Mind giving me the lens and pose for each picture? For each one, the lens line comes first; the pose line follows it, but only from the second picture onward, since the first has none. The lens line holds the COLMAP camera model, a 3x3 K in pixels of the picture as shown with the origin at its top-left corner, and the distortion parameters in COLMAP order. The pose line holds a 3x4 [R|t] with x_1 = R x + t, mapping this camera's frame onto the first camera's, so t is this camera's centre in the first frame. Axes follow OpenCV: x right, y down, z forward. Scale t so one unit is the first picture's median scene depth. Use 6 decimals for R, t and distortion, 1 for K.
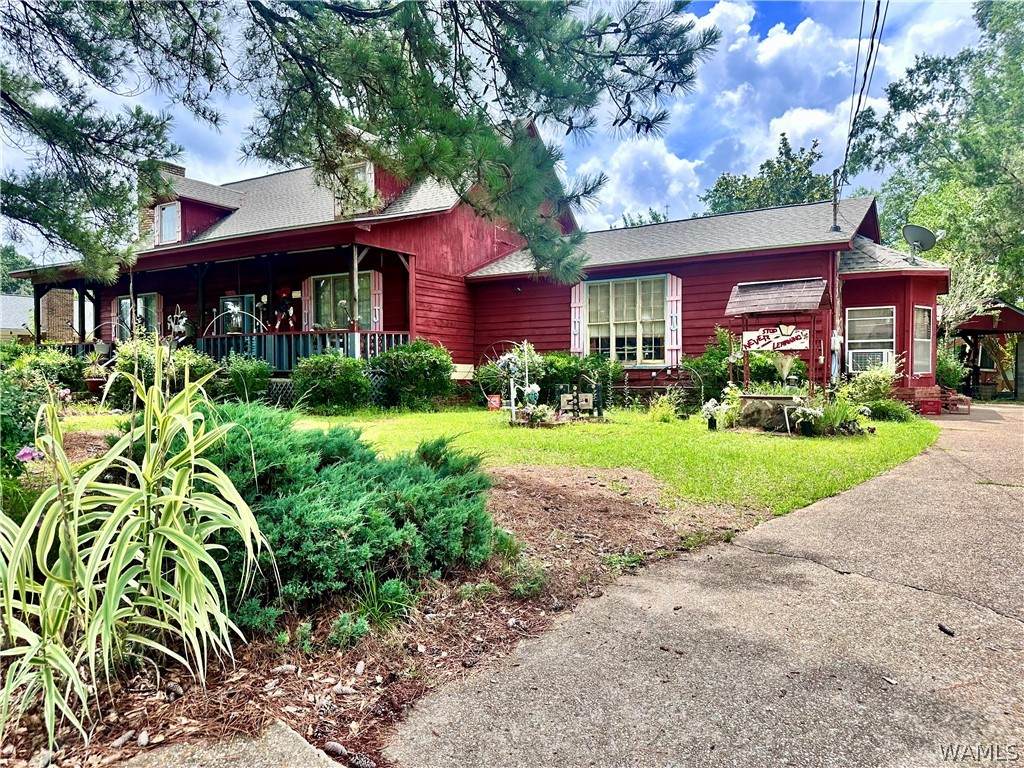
lens RADIAL K [[709.8, 0, 509.5], [0, 709.8, 387.5], [0, 0, 1]] dist [0.088391, -0.005693]
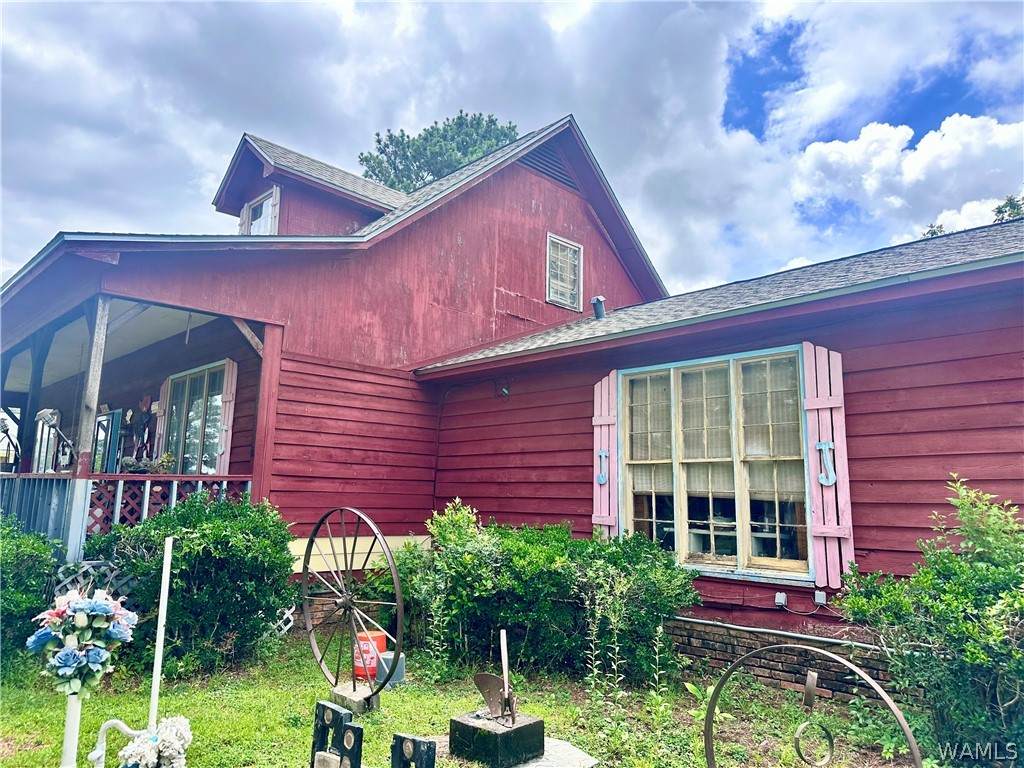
lens RADIAL K [[709.8, 0, 510.5], [0, 709.8, 378.3], [0, 0, 1]] dist [0.088391, -0.005693]
pose [[0.965815, -0.015989, -0.258738, 0.159303], [-0.033556, 0.981987, -0.185943, -0.056102], [0.257050, 0.188269, 0.947882, 0.549752]]
